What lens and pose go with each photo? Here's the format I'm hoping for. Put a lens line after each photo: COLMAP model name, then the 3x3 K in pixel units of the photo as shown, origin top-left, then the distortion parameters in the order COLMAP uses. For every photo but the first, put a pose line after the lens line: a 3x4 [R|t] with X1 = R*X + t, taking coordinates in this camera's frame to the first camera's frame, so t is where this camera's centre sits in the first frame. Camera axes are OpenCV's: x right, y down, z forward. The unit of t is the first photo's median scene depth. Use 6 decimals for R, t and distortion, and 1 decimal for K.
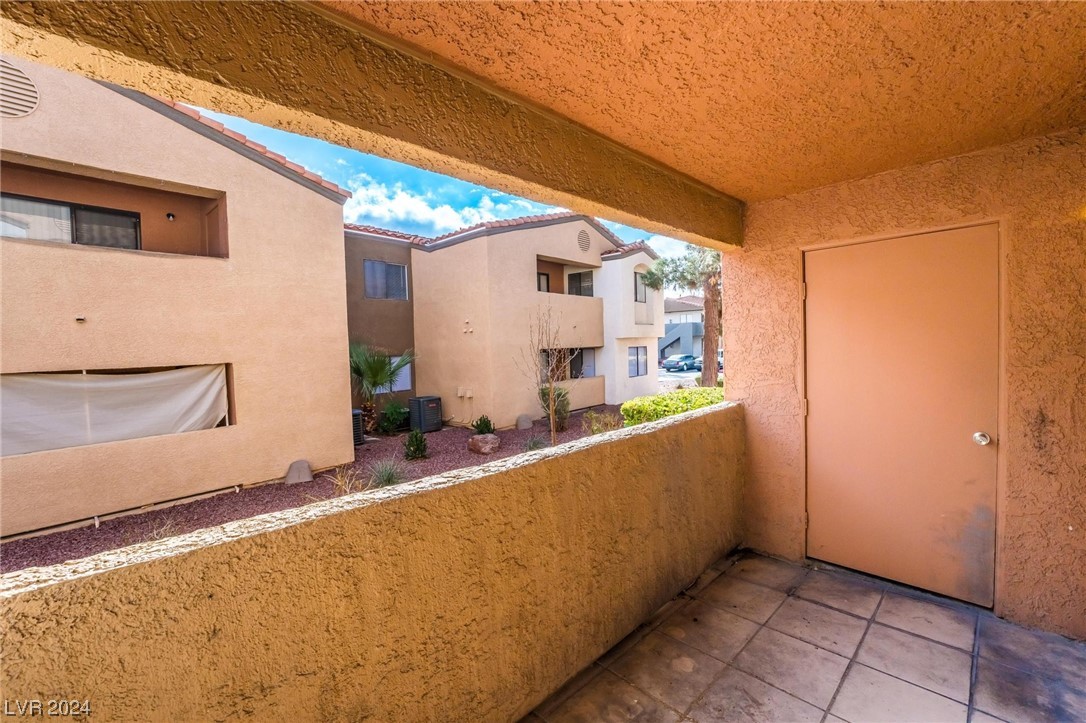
lens RADIAL K [[441.2, 0, 545.9], [0, 441.2, 360.3], [0, 0, 1]] dist [-0.024367, 0.000513]
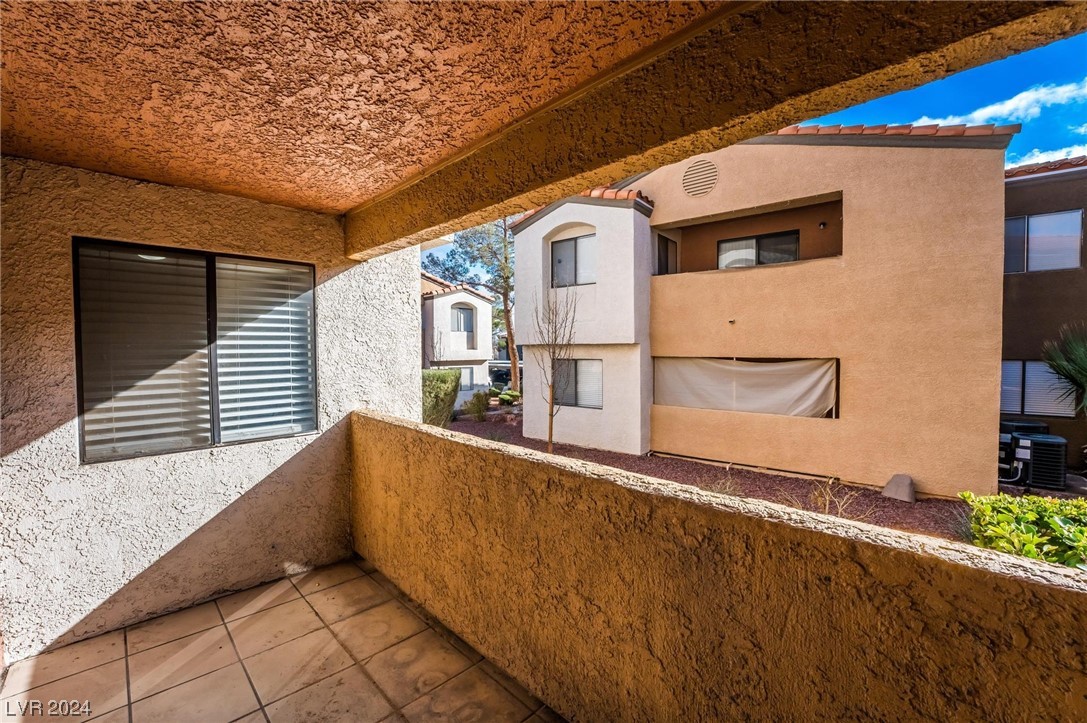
lens RADIAL K [[440.9, 0, 542.0], [0, 440.9, 358.4], [0, 0, 1]] dist [-0.028912, 0.003060]
pose [[0.030618, 0.048540, -0.998352, 0.284346], [-0.035717, 0.998235, 0.047439, -0.016939], [0.998893, 0.034206, 0.032298, 0.277888]]
